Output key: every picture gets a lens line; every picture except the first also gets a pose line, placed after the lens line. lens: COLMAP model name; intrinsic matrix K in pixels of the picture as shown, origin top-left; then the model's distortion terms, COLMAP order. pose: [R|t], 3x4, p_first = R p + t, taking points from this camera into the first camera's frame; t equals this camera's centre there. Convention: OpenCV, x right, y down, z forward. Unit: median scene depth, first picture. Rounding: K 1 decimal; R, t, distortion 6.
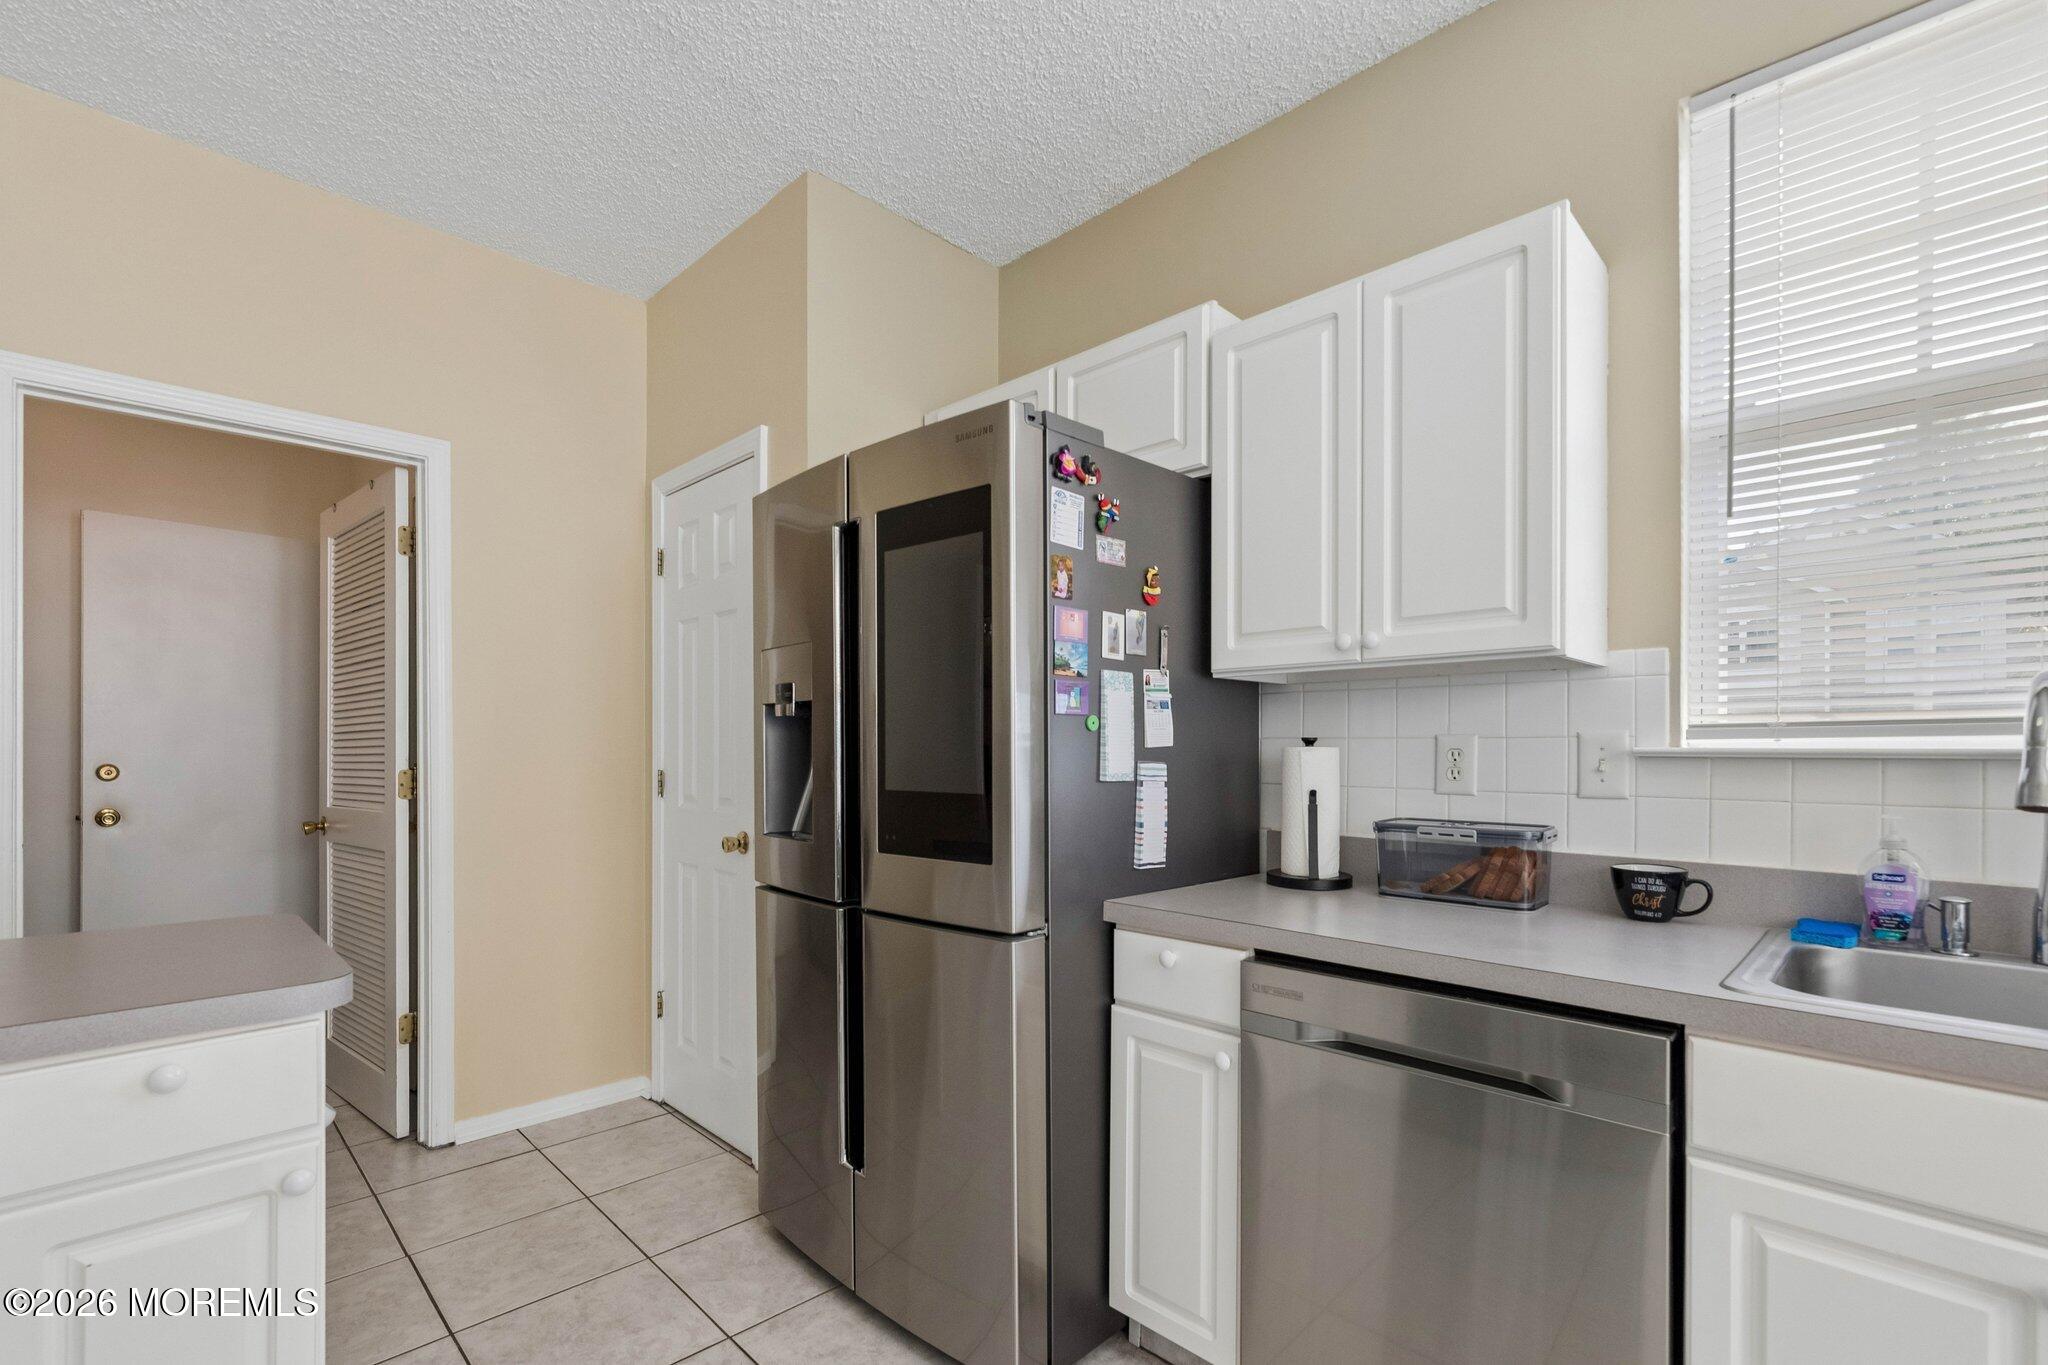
lens RADIAL K [[911.3, 0, 1030.3], [0, 911.3, 752.1], [0, 0, 1]] dist [0.000043, -0.000124]
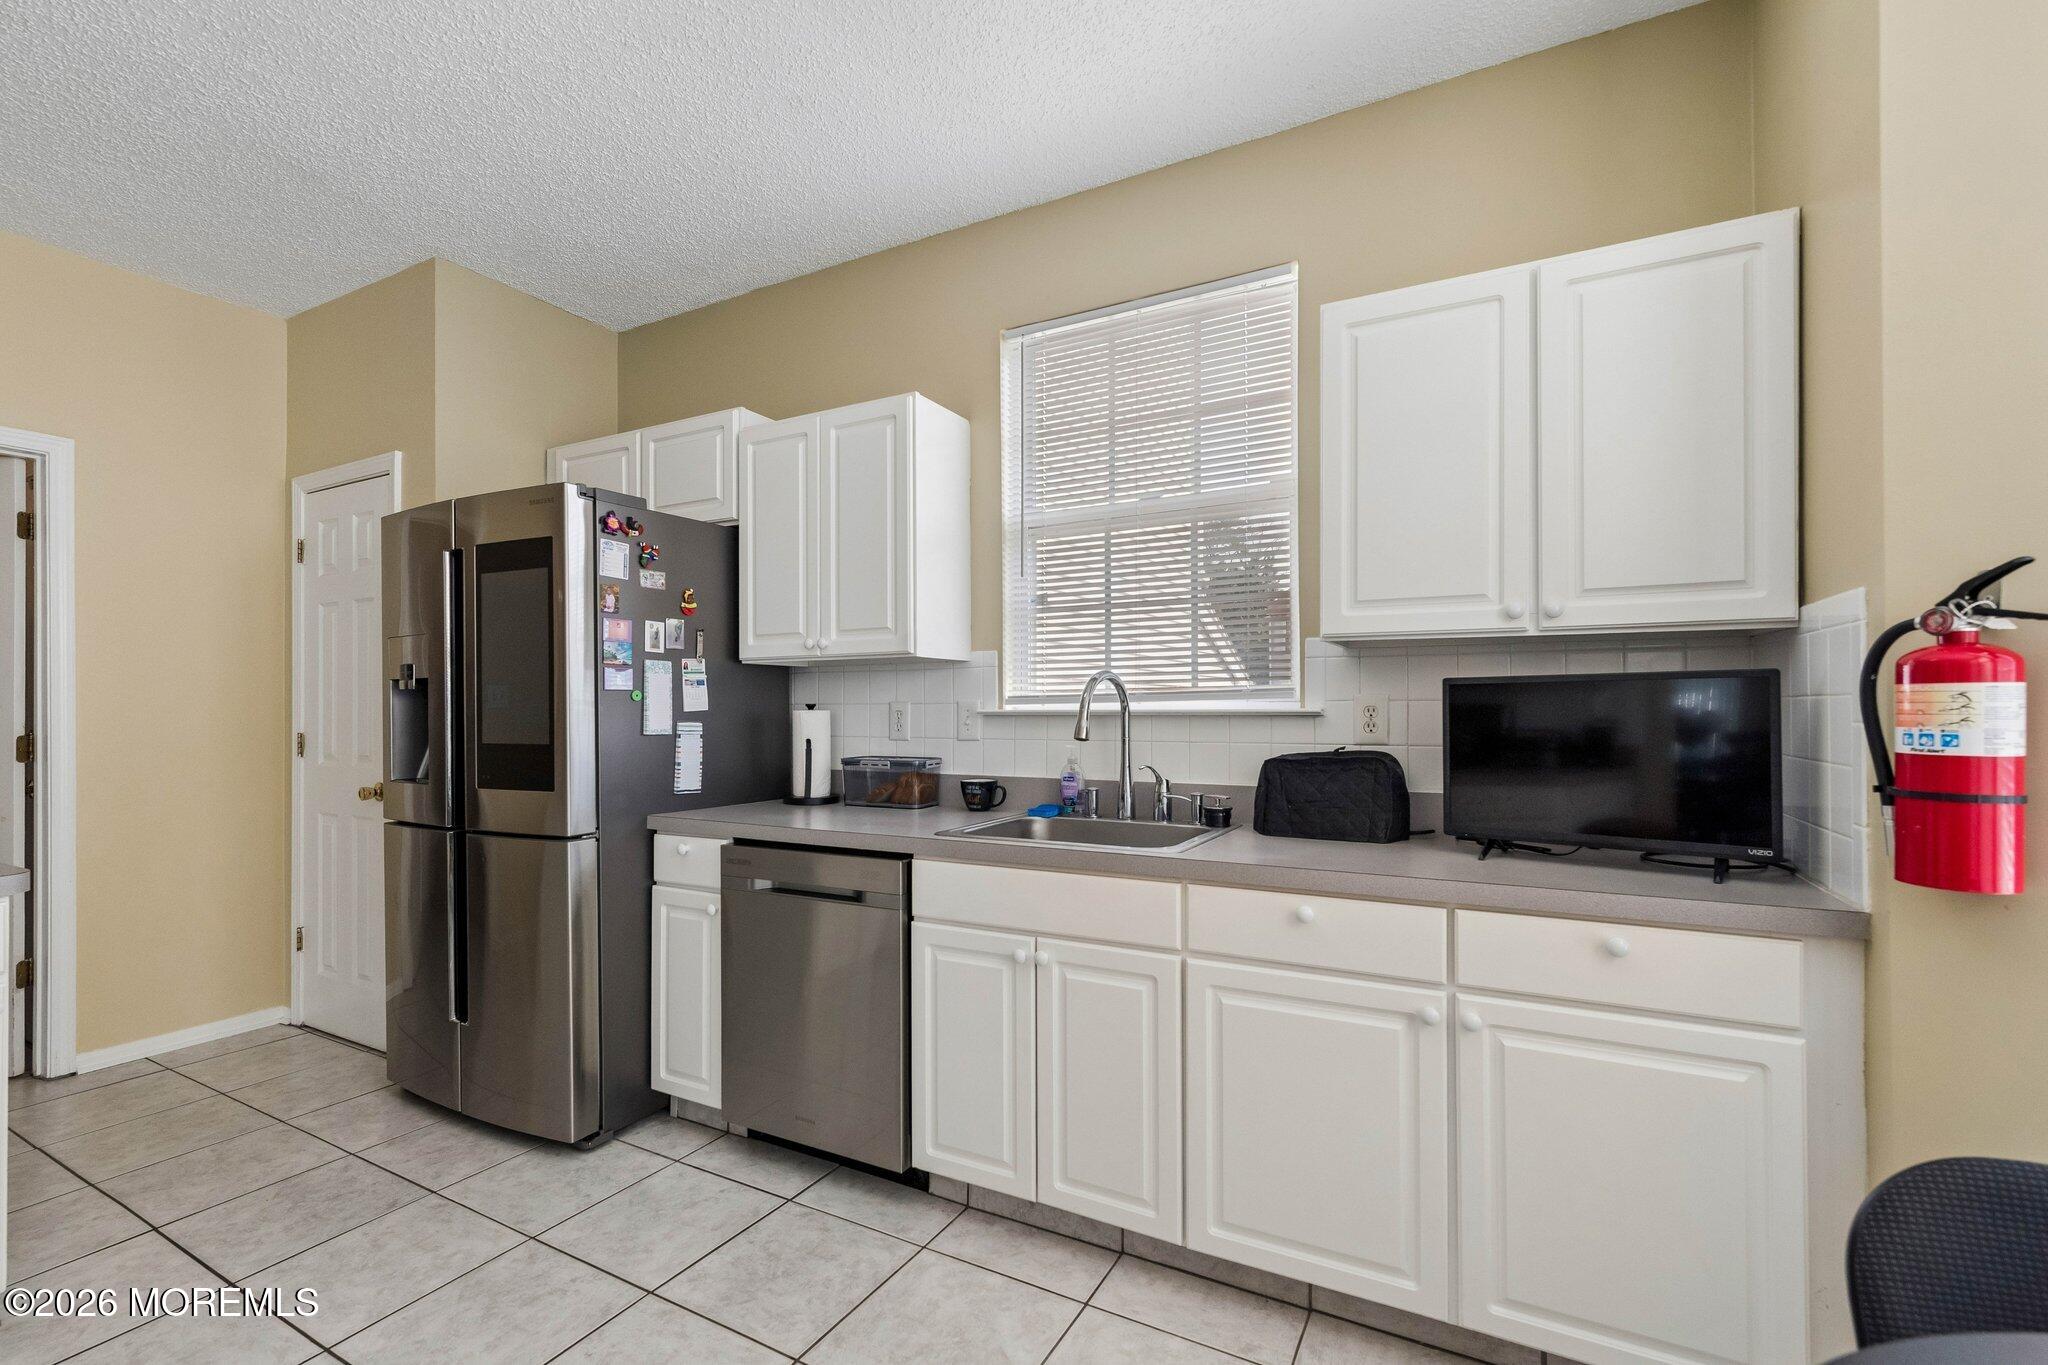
lens RADIAL K [[889.6, 0, 1026.8], [0, 889.6, 702.0], [0, 0, 1]] dist [0.000705, -0.000266]
pose [[0.959737, -0.004141, 0.280871, 0.260541], [0.007332, 0.999920, -0.010309, -0.001713], [-0.280805, 0.011953, 0.959690, -0.549505]]
